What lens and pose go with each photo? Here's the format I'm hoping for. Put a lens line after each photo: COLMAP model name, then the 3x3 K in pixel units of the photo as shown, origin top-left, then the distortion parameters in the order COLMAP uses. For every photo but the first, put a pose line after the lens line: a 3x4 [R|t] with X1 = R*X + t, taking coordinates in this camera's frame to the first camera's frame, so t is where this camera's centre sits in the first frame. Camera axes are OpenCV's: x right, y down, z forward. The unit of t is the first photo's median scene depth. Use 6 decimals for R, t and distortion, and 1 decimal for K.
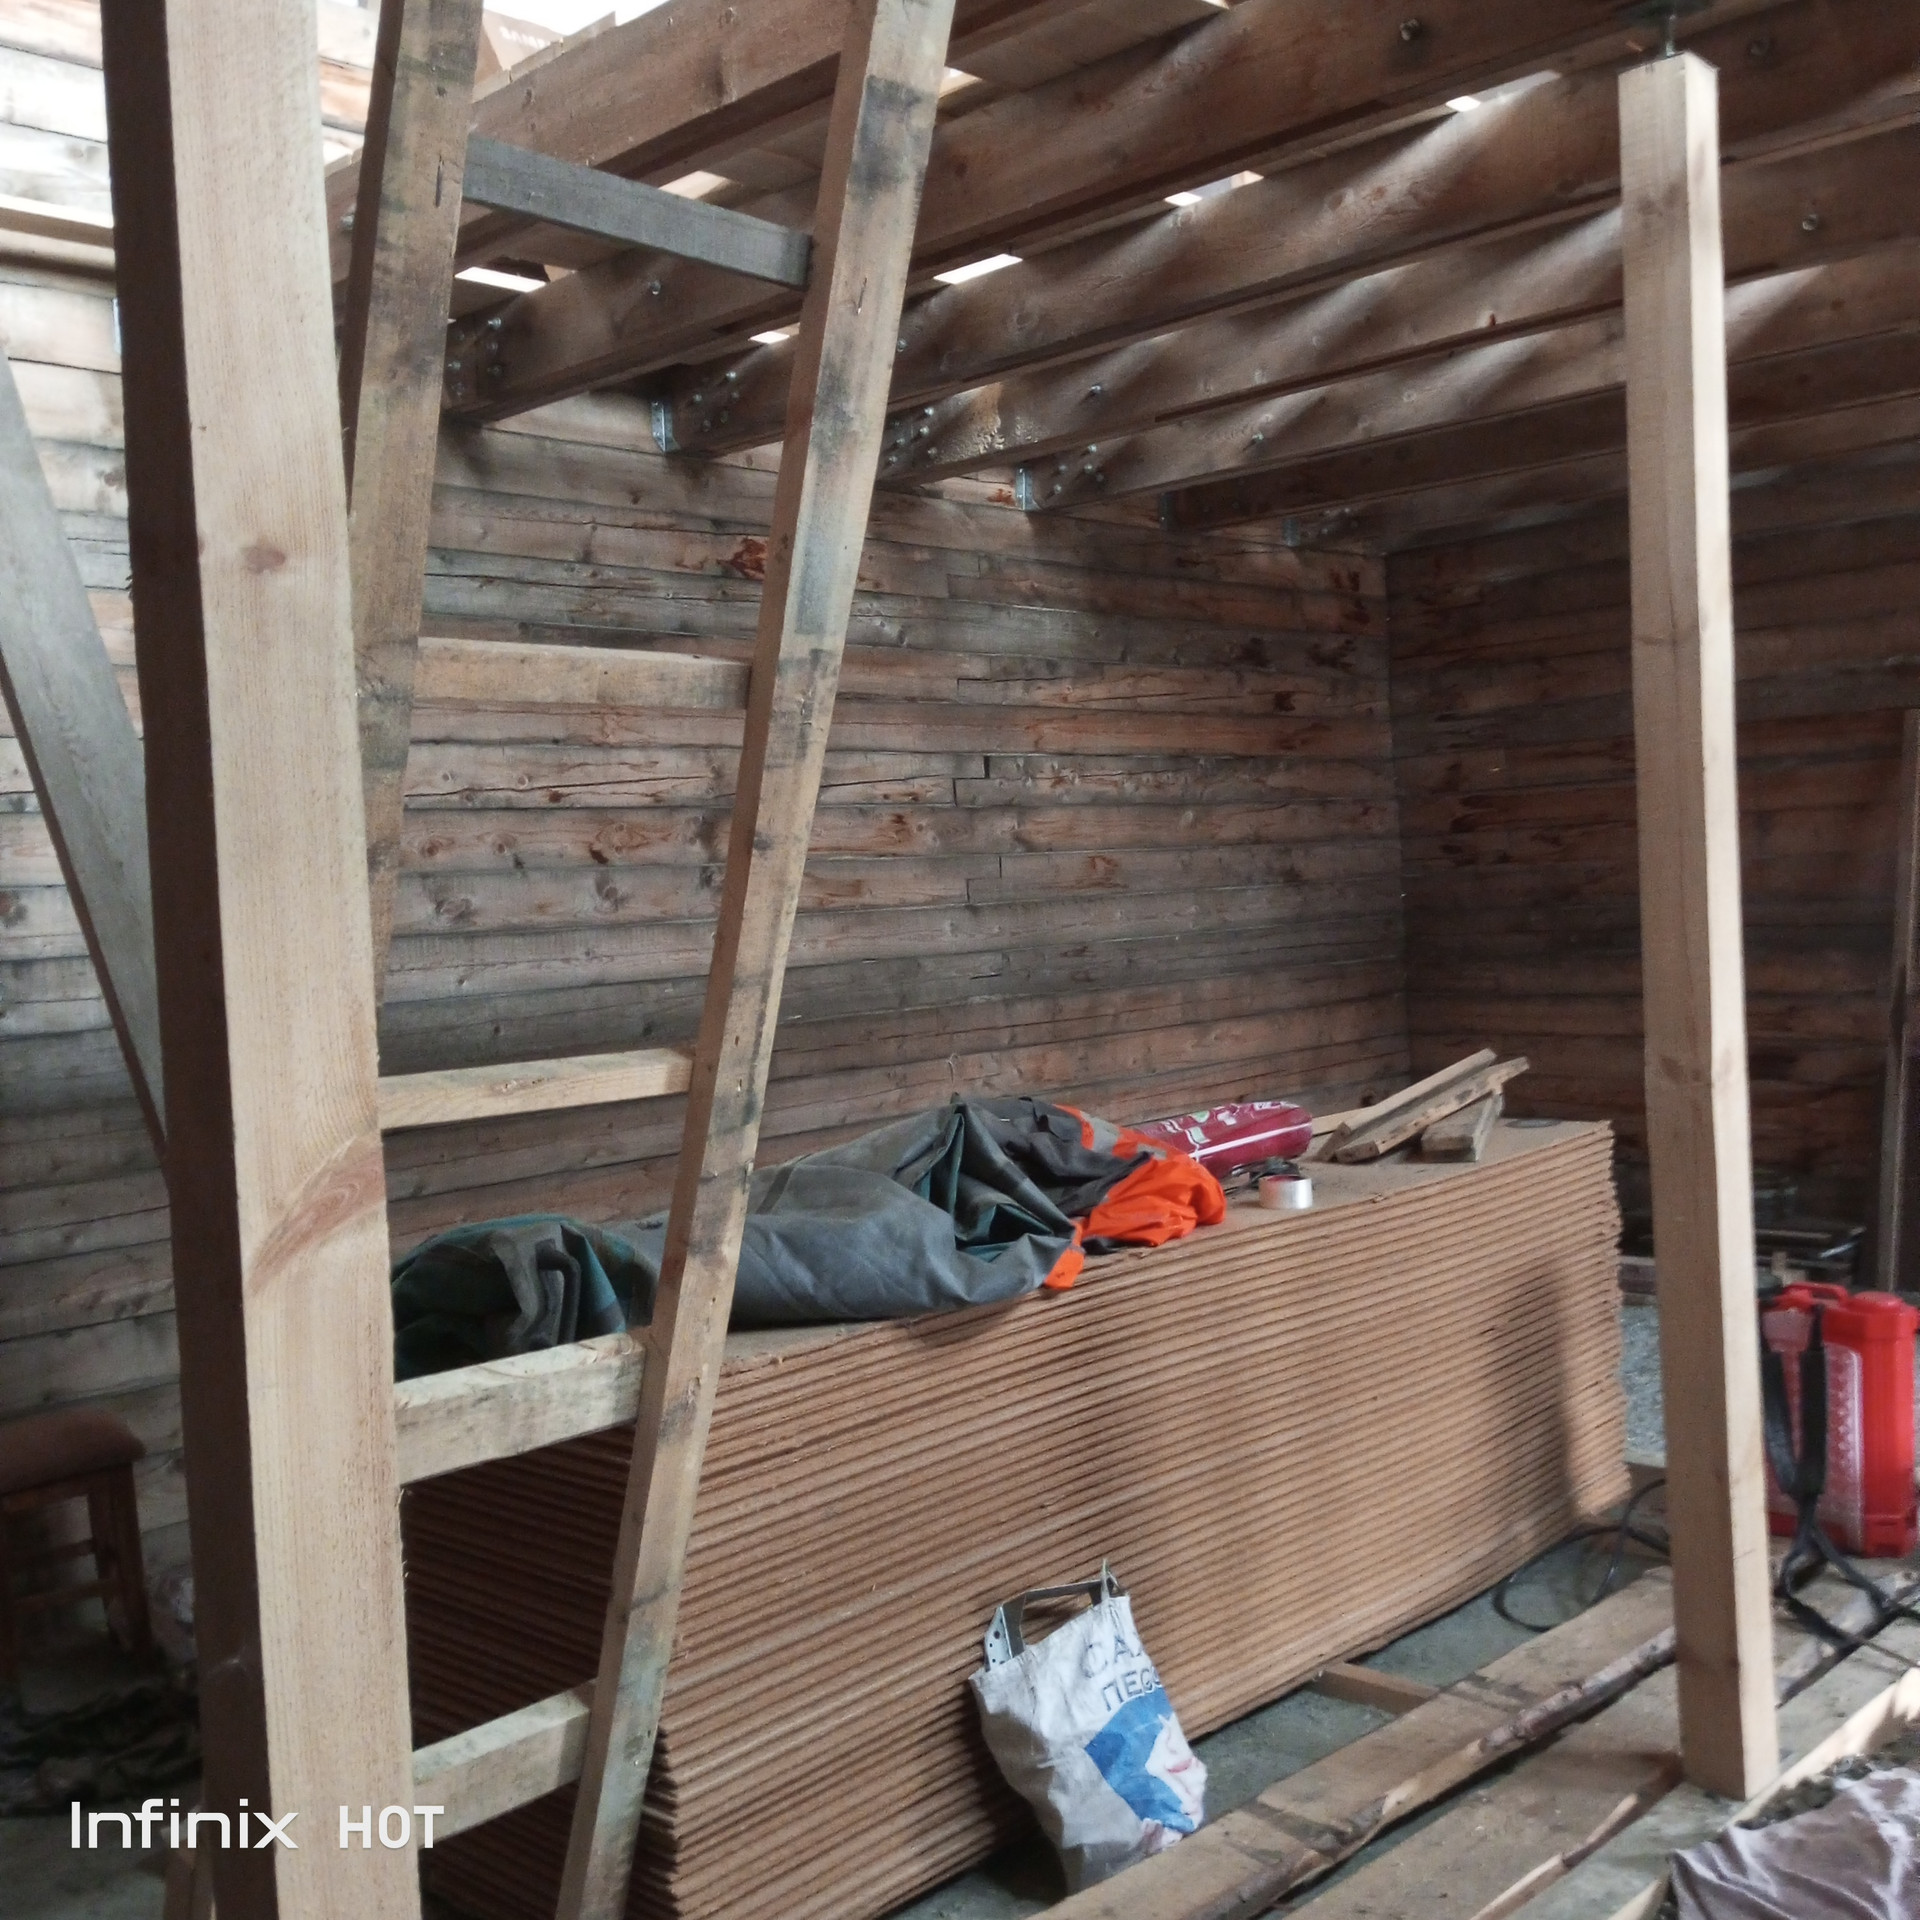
lens RADIAL K [[2053.3, 0, 962.7], [0, 2053.3, 931.9], [0, 0, 1]] dist [0.042548, 0.000000]
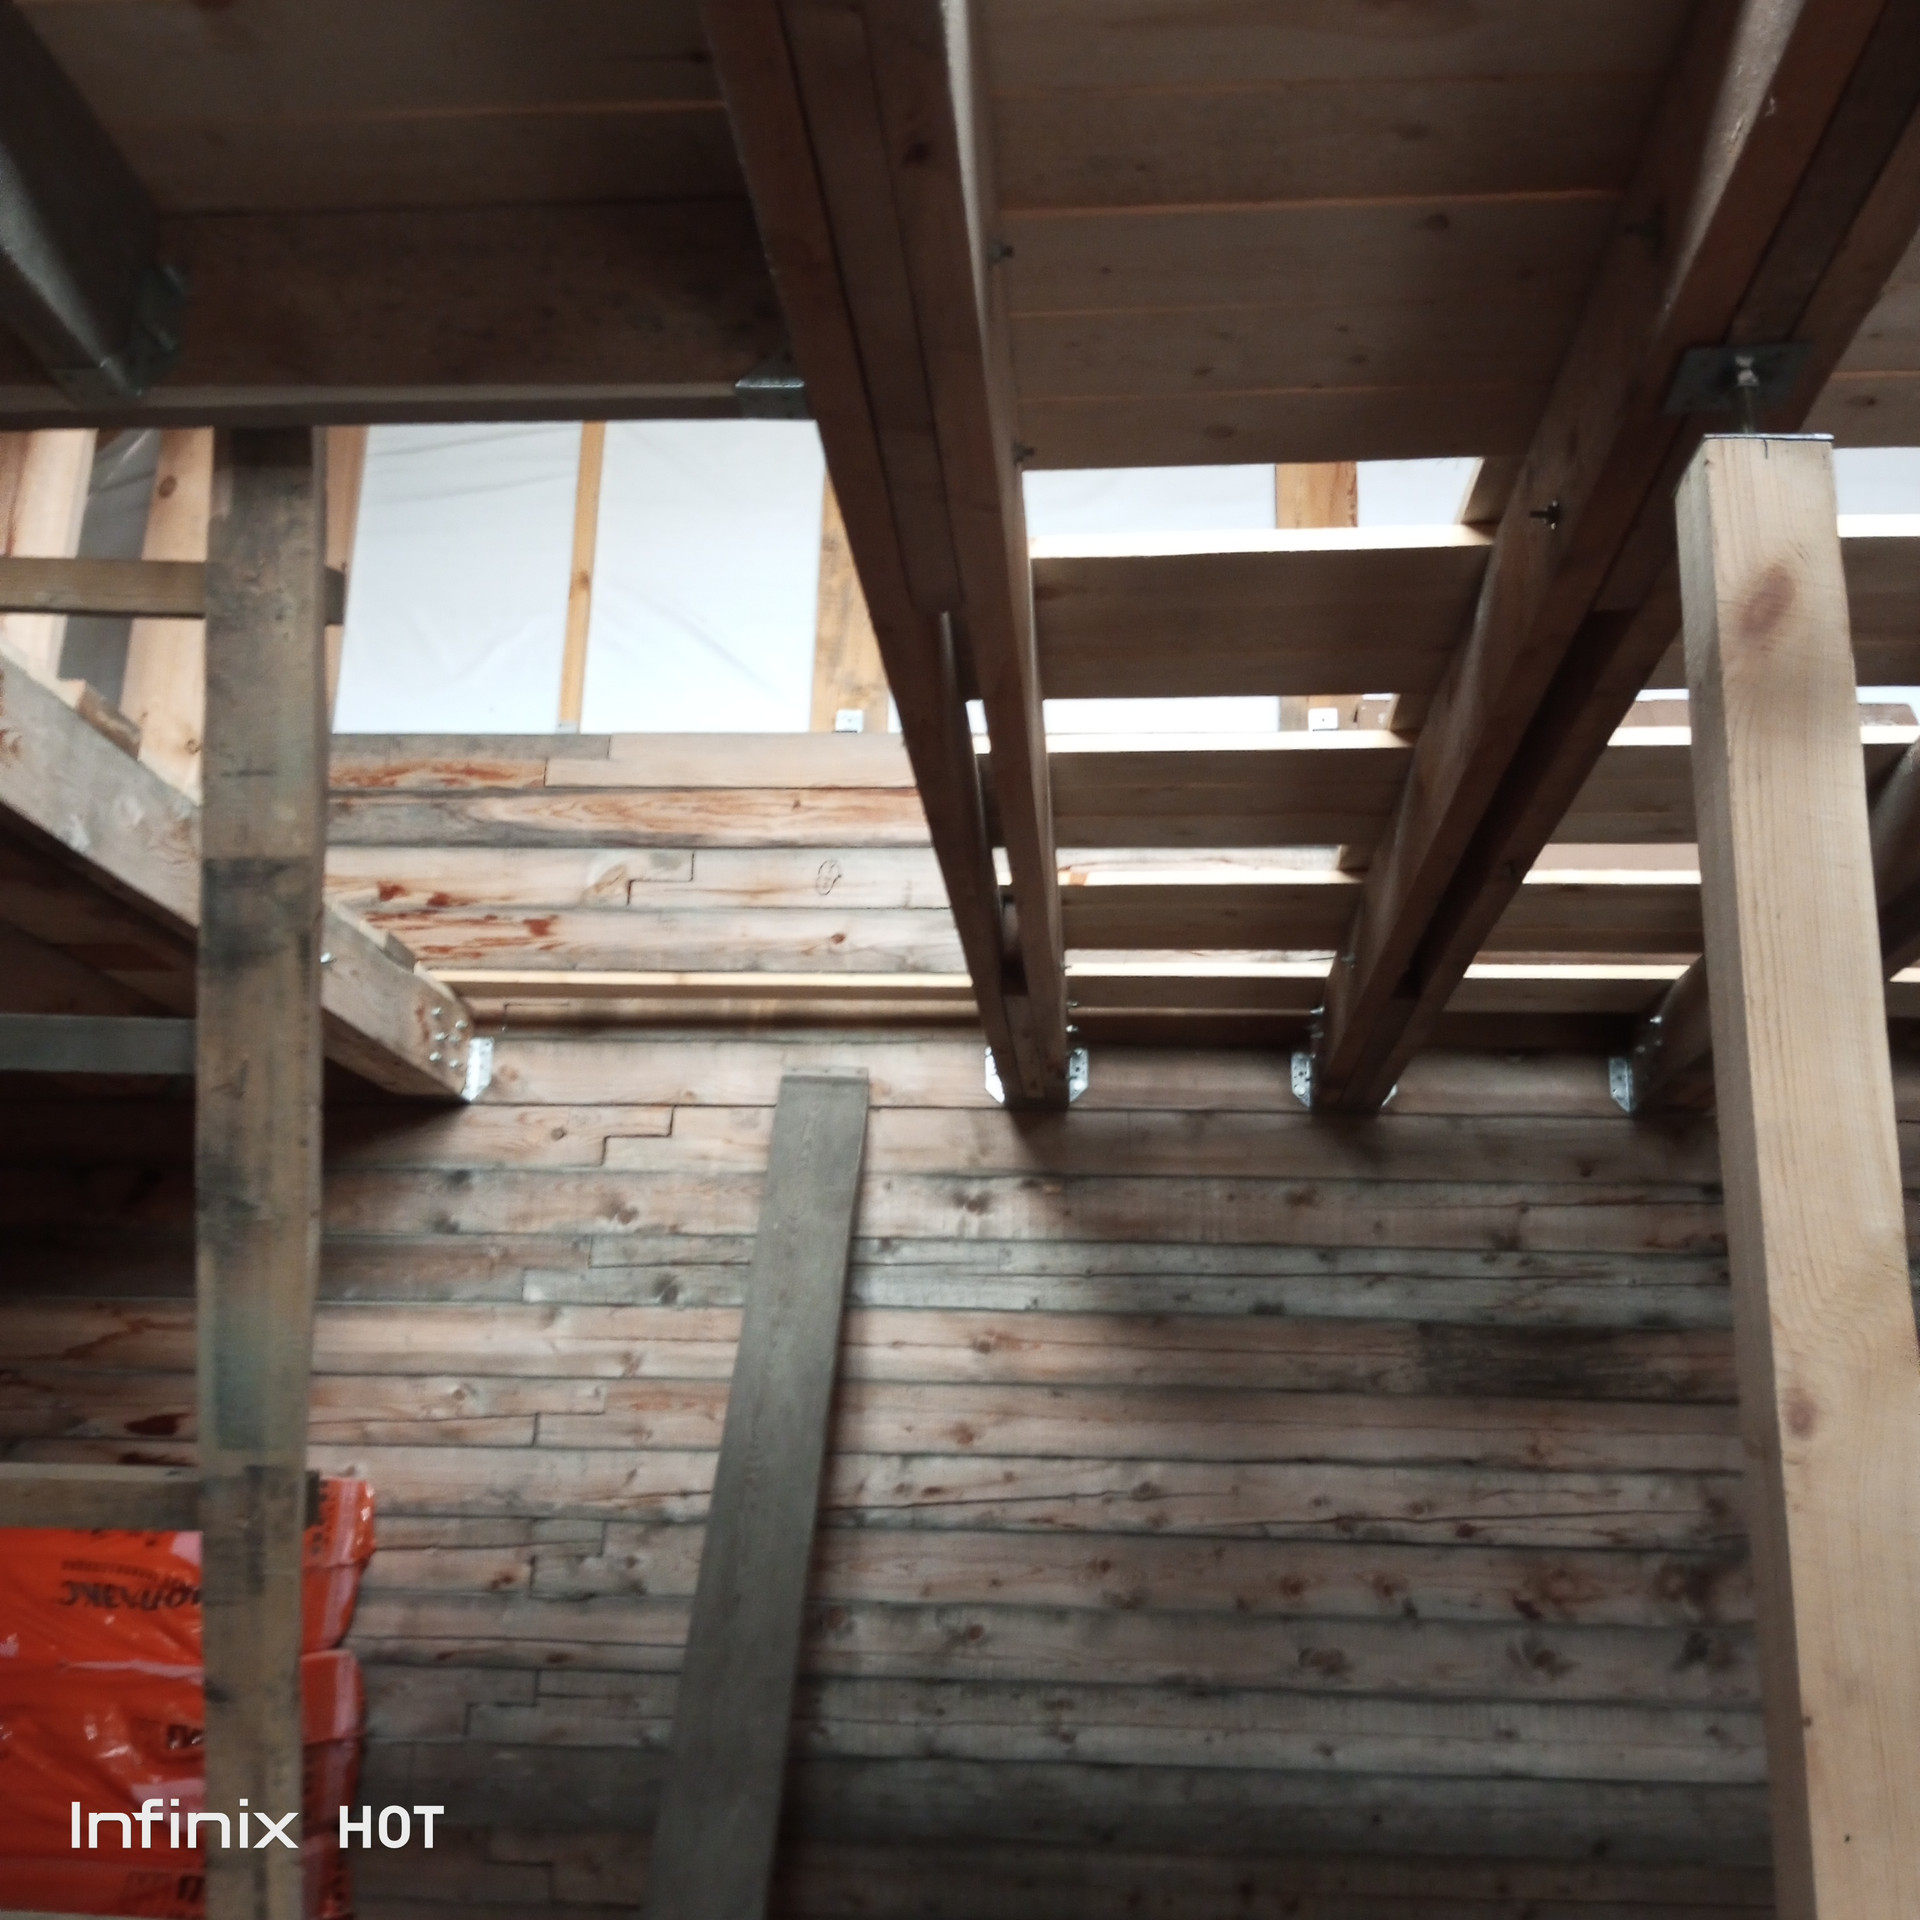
lens RADIAL K [[2053.3, 0, 902.2], [0, 2053.3, 935.6], [0, 0, 1]] dist [0.042548, 0.000000]
pose [[0.657369, -0.155692, -0.737310, 0.502866], [-0.073911, 0.960385, -0.268695, -0.088064], [0.749935, 0.231127, 0.619820, 0.388450]]
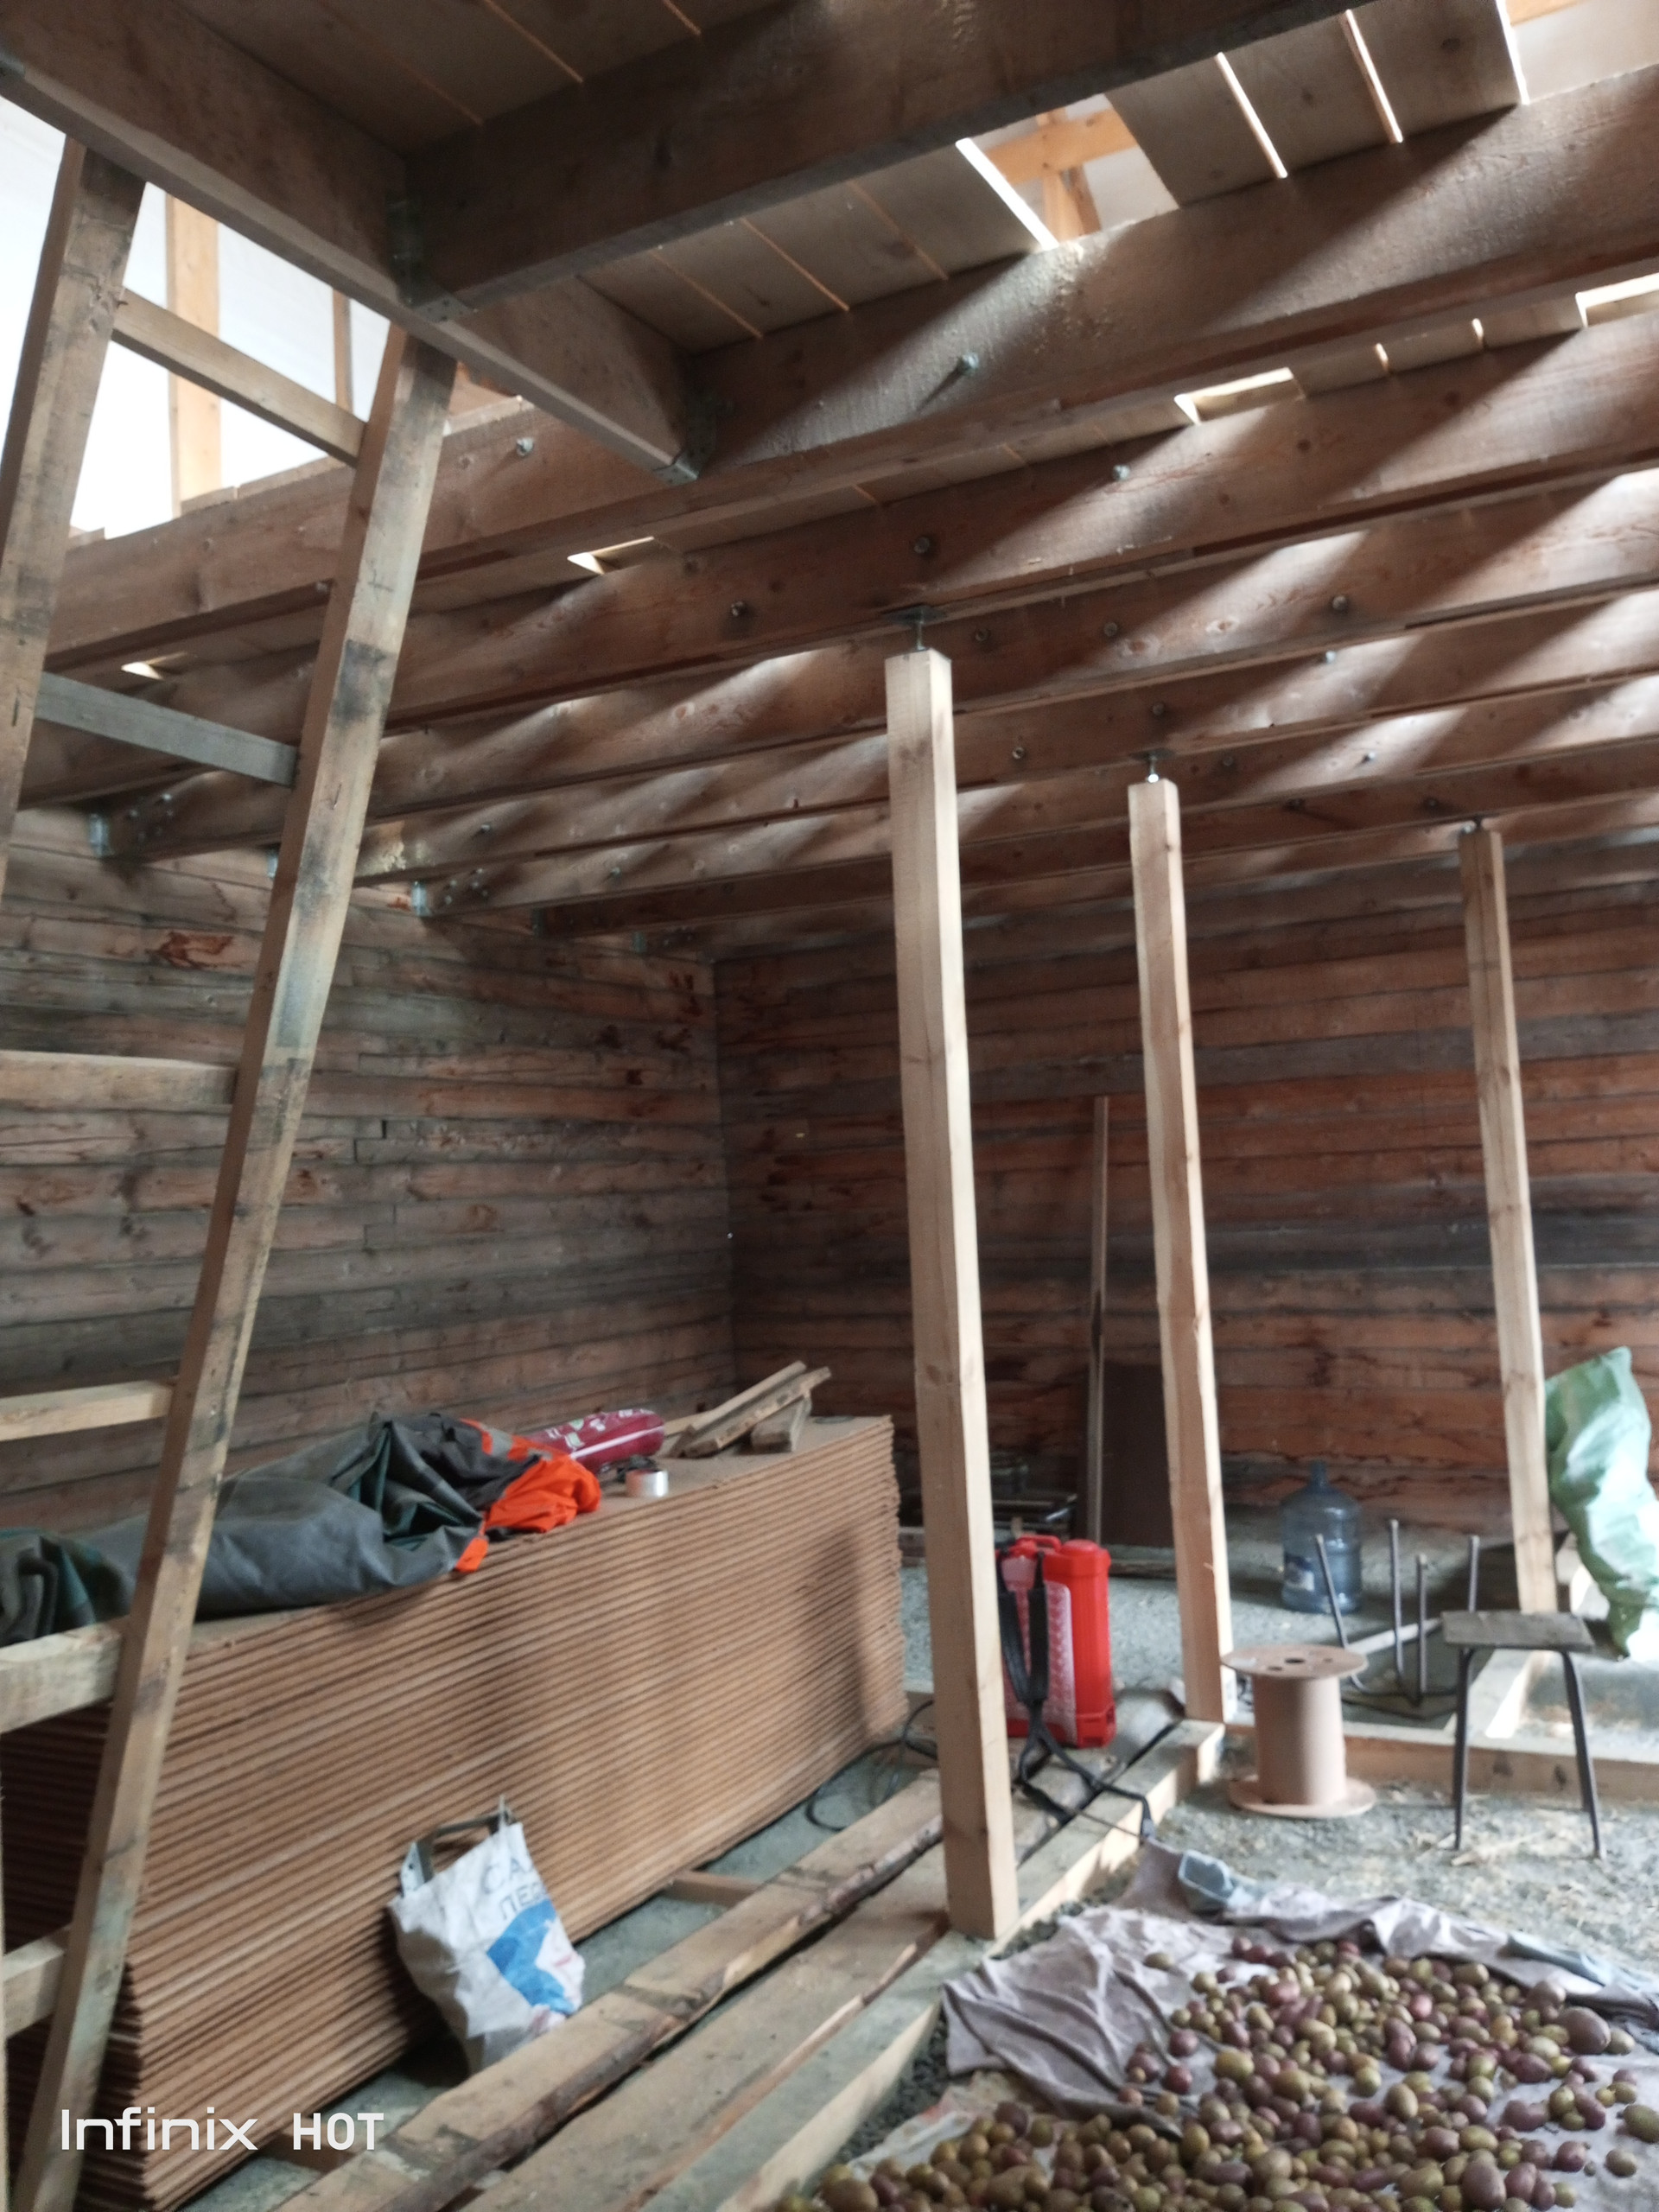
lens RADIAL K [[1791.5, 0, 821.7], [0, 1791.5, 1051.3], [0, 0, 1]] dist [0.042830, -0.103133]
pose [[0.964795, 0.020471, 0.262205, -0.029415], [0.010374, 0.993228, -0.115715, -0.006495], [-0.262798, 0.114361, 0.958049, -0.097690]]
